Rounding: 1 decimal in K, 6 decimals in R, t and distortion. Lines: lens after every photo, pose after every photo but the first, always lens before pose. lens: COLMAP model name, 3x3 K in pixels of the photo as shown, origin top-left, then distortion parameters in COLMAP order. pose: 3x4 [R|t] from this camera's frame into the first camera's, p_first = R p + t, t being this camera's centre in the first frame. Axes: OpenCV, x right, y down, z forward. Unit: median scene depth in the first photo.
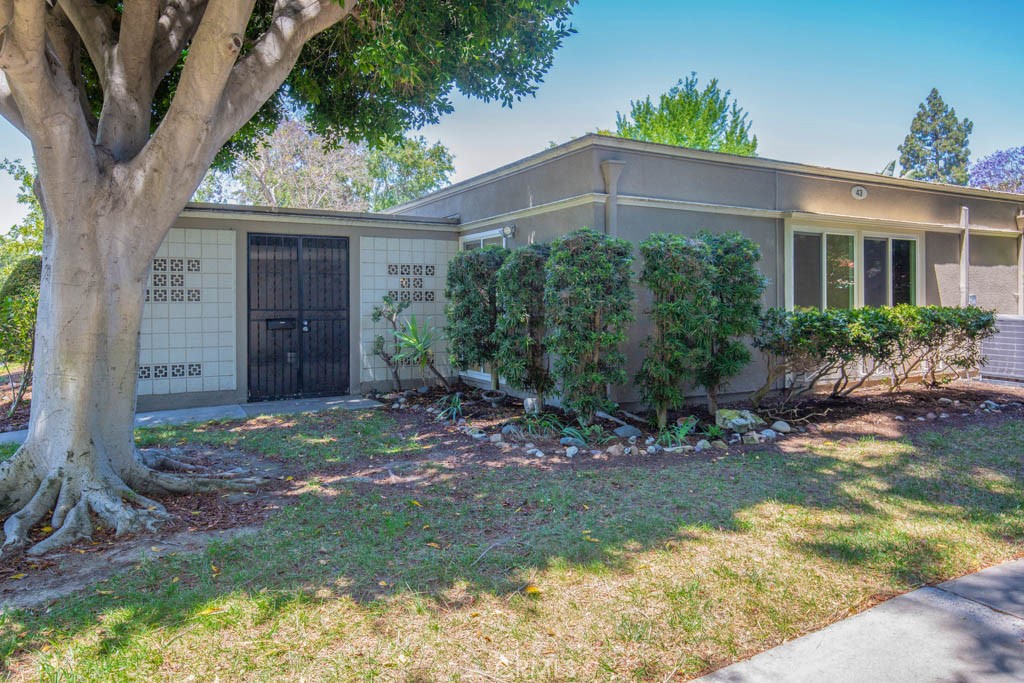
lens RADIAL K [[707.7, 0, 512.7], [0, 707.7, 318.4], [0, 0, 1]] dist [-0.008372, -0.005123]
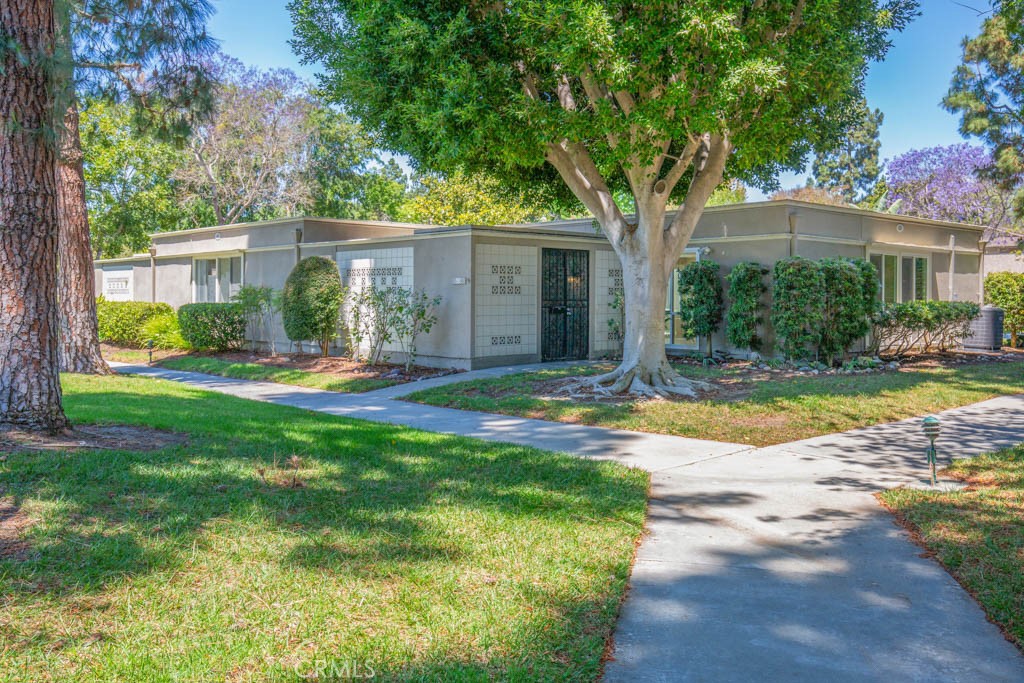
lens RADIAL K [[911.1, 0, 512.0], [0, 911.1, 341.5], [0, 0, 1]] dist [0.004672, 0.006582]
pose [[0.975221, -0.002164, 0.221224, -0.743911], [-0.004305, 0.999577, 0.028754, 0.017708], [-0.221193, -0.028994, 0.974799, -0.735095]]
